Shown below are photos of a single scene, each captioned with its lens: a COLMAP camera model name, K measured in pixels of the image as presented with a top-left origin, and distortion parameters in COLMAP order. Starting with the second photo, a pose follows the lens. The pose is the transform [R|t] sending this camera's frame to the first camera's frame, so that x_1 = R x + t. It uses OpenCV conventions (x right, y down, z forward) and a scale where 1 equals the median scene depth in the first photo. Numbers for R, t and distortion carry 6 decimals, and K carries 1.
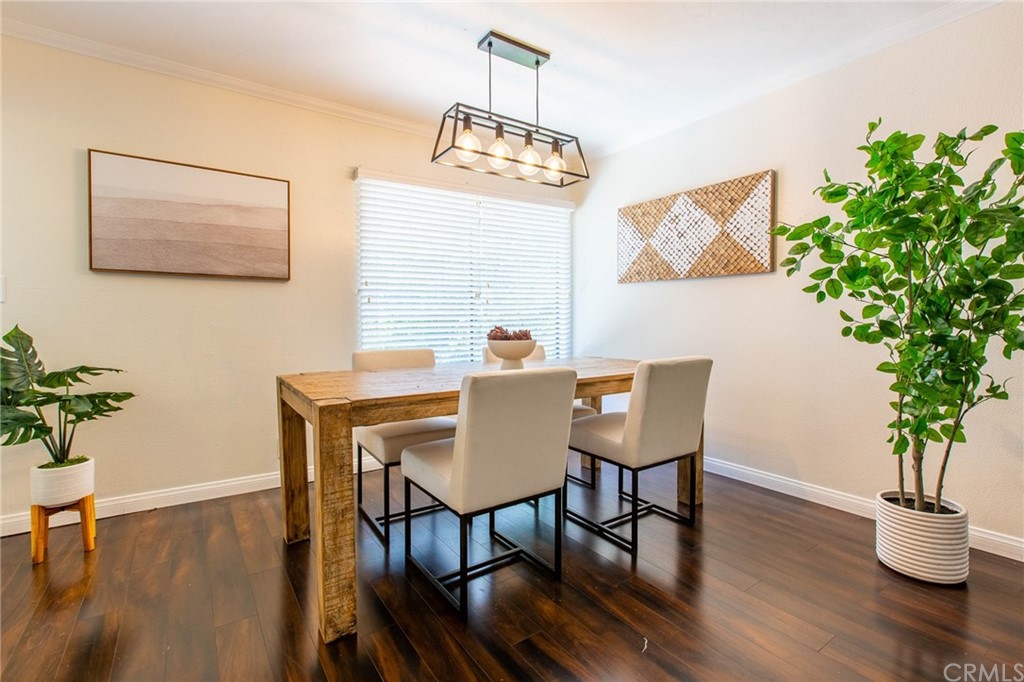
lens RADIAL K [[460.2, 0, 511.2], [0, 460.2, 335.0], [0, 0, 1]] dist [0.002964, -0.000830]
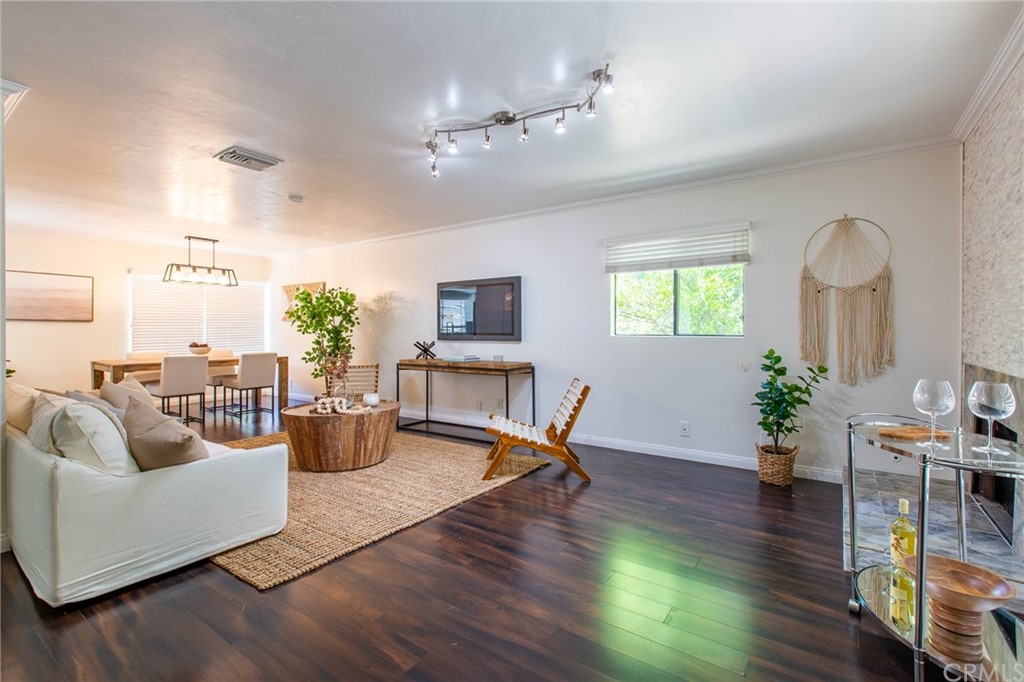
lens RADIAL K [[460.2, 0, 512.5], [0, 460.2, 336.3], [0, 0, 1]] dist [0.002964, -0.000830]
pose [[0.940775, 0.001515, 0.339028, 0.786913], [0.005861, 0.999768, -0.020731, 0.012396], [-0.338981, 0.021490, 0.940548, -2.088257]]
